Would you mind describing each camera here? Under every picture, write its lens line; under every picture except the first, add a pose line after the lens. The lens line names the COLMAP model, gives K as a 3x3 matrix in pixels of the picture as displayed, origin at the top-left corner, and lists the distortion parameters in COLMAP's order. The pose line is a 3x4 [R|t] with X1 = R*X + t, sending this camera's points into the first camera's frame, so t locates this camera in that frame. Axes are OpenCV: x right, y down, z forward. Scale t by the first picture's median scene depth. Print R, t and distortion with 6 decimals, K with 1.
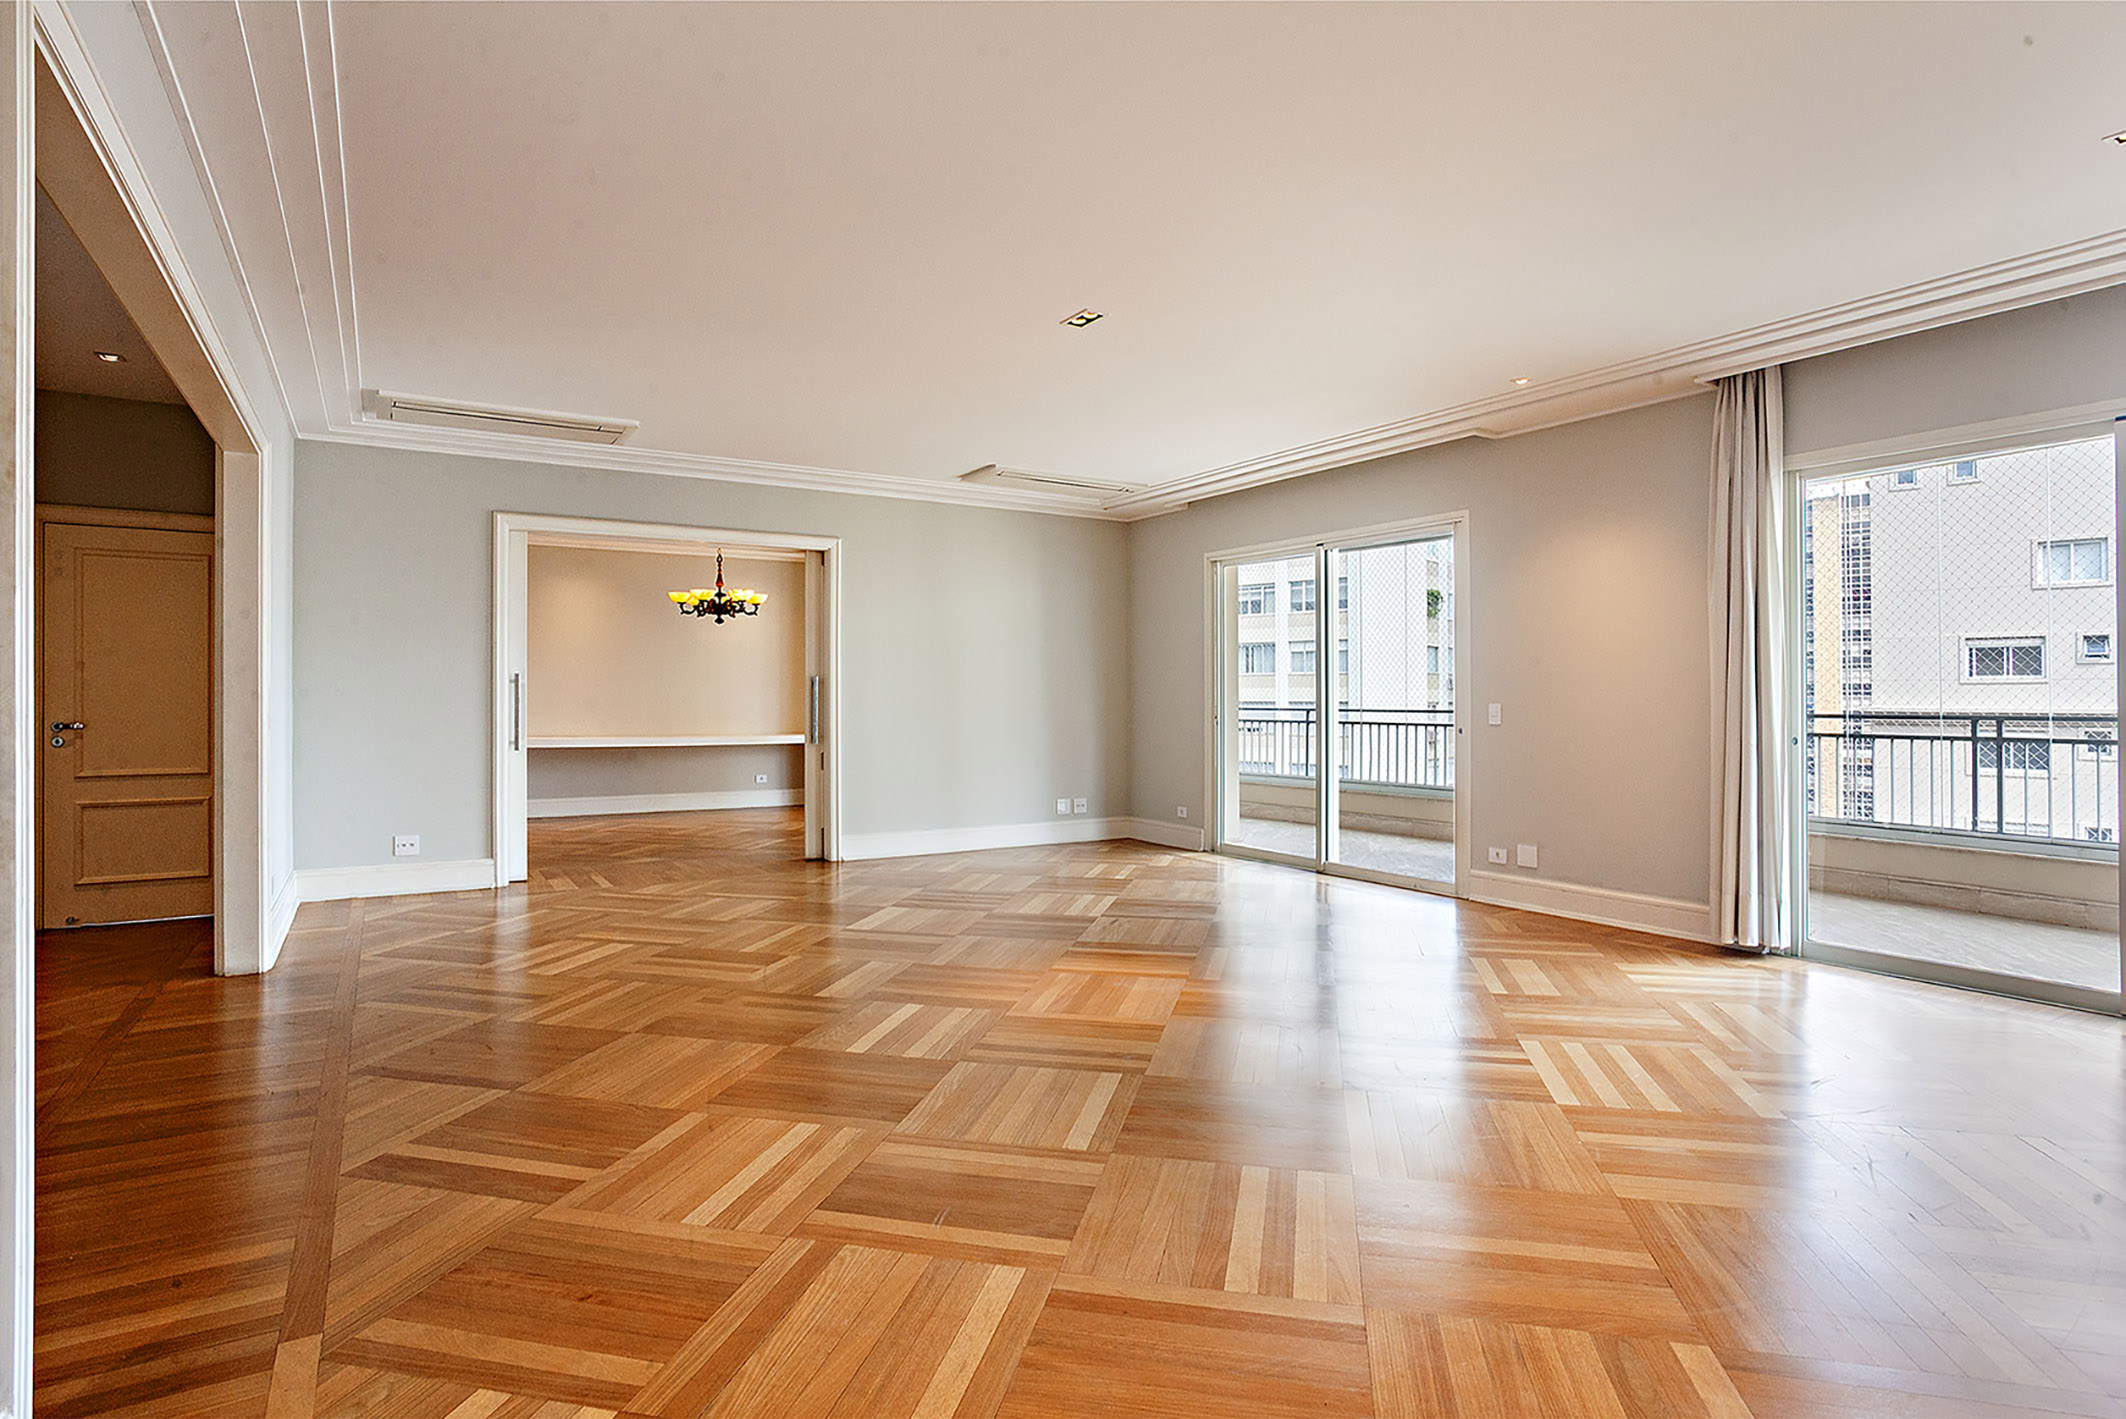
lens RADIAL K [[1111.4, 0, 1063.0], [0, 1111.4, 709.5], [0, 0, 1]] dist [-0.000607, -0.000032]
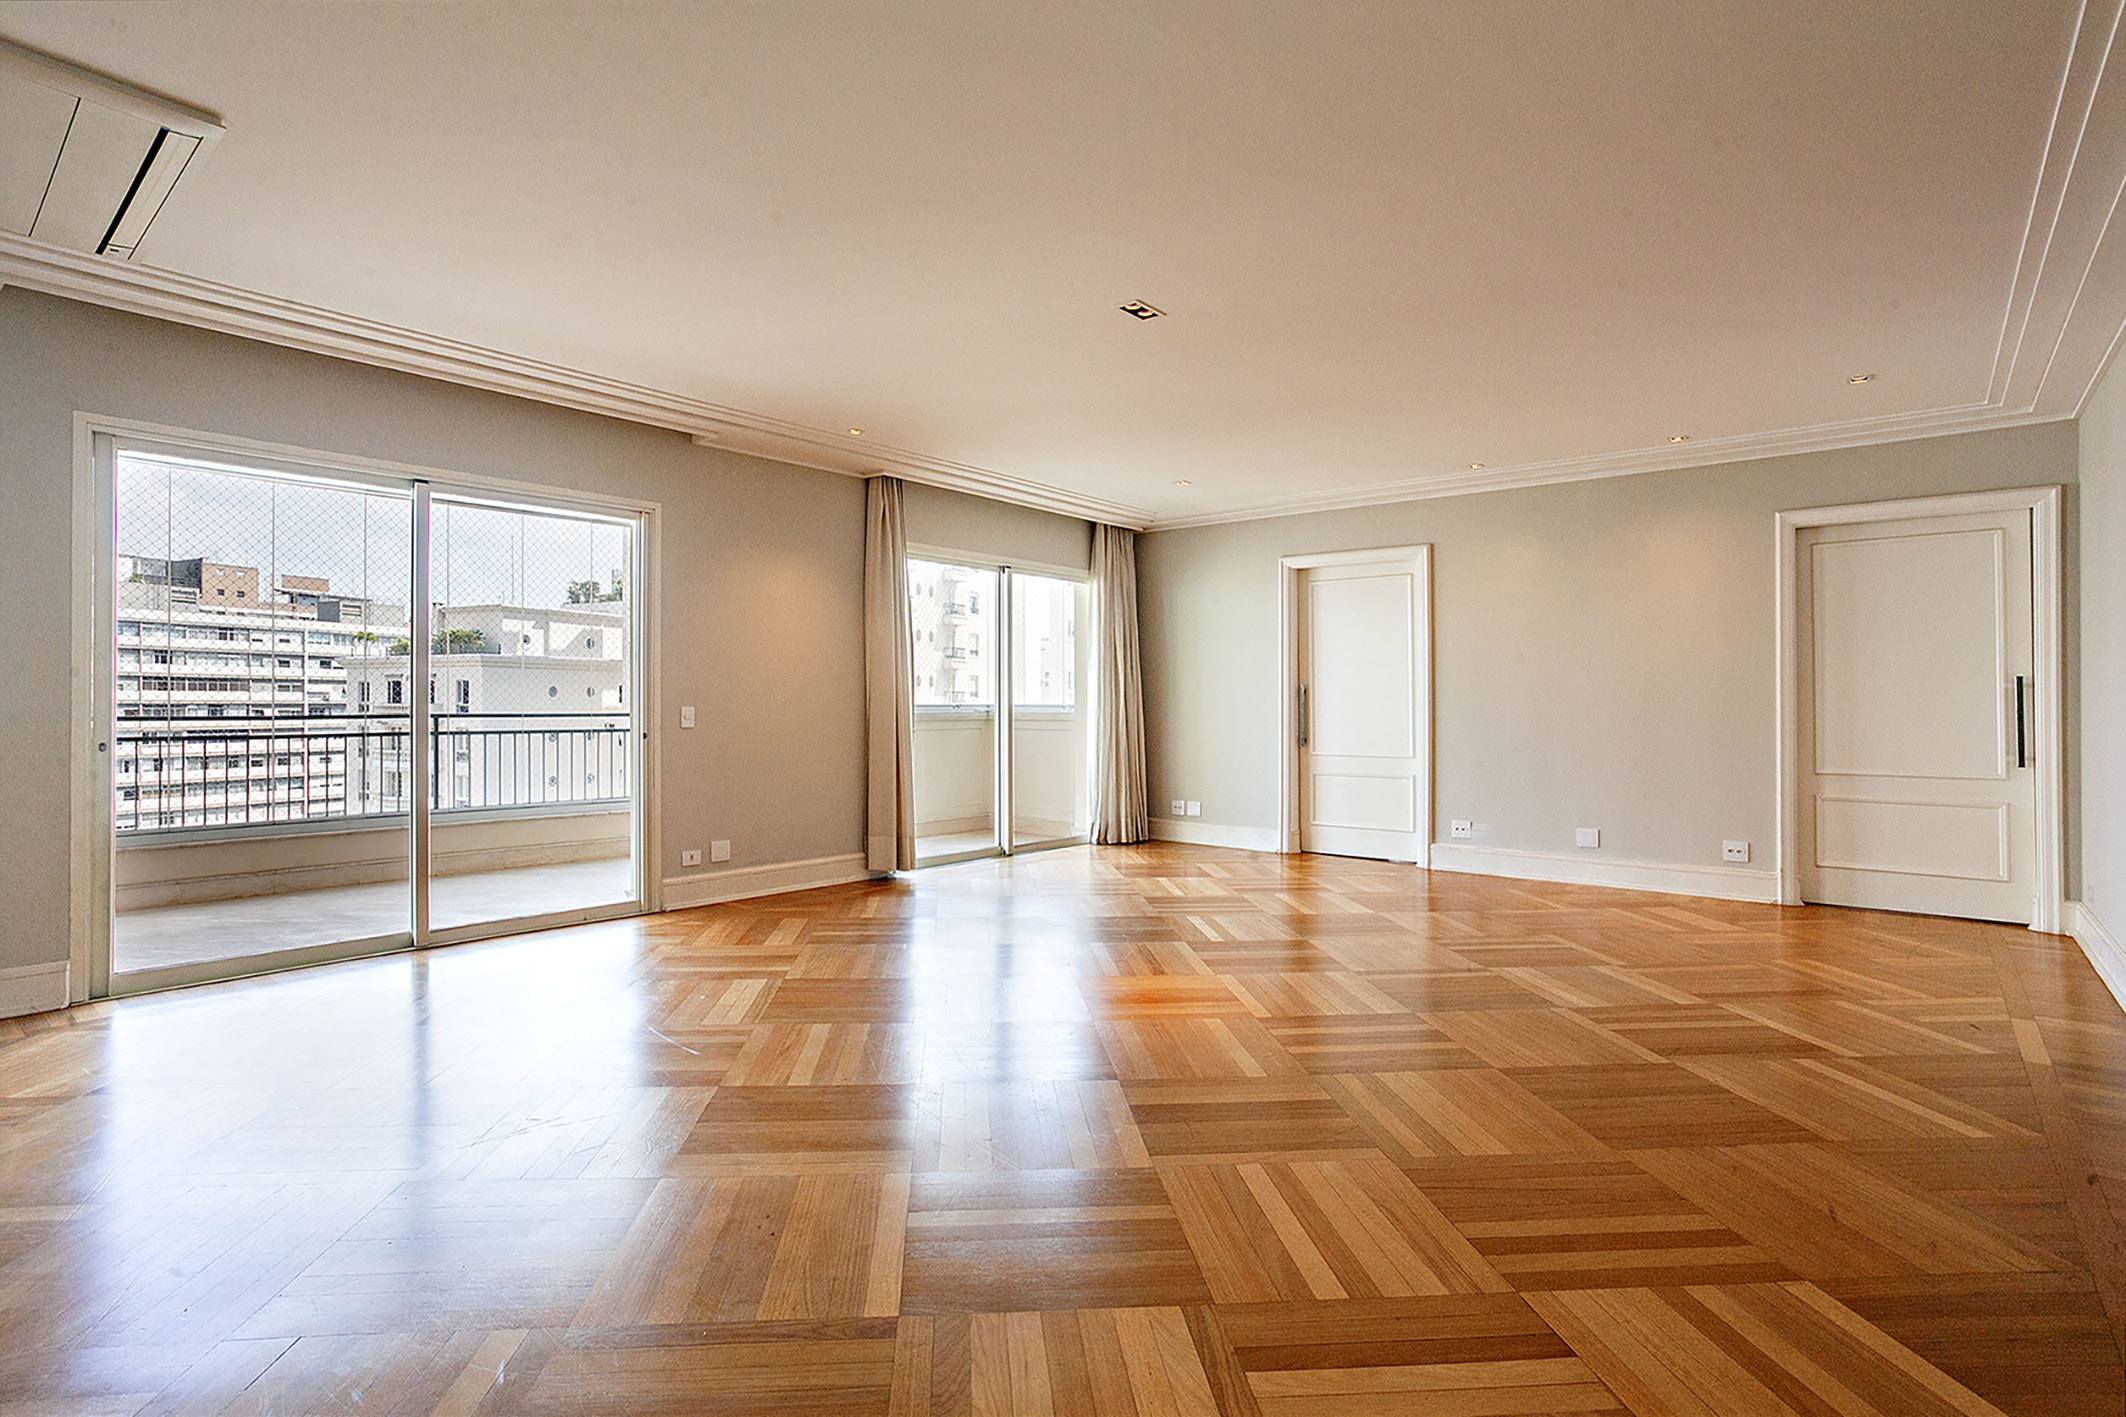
lens RADIAL K [[1067.4, 0, 1063.0], [0, 1067.4, 708.5], [0, 0, 1]] dist [0.001000, 0.000275]
pose [[-0.297547, -0.007122, 0.954681, -0.610270], [0.005921, 0.999939, 0.009305, -0.009980], [-0.954689, 0.008421, -0.297487, 0.938395]]
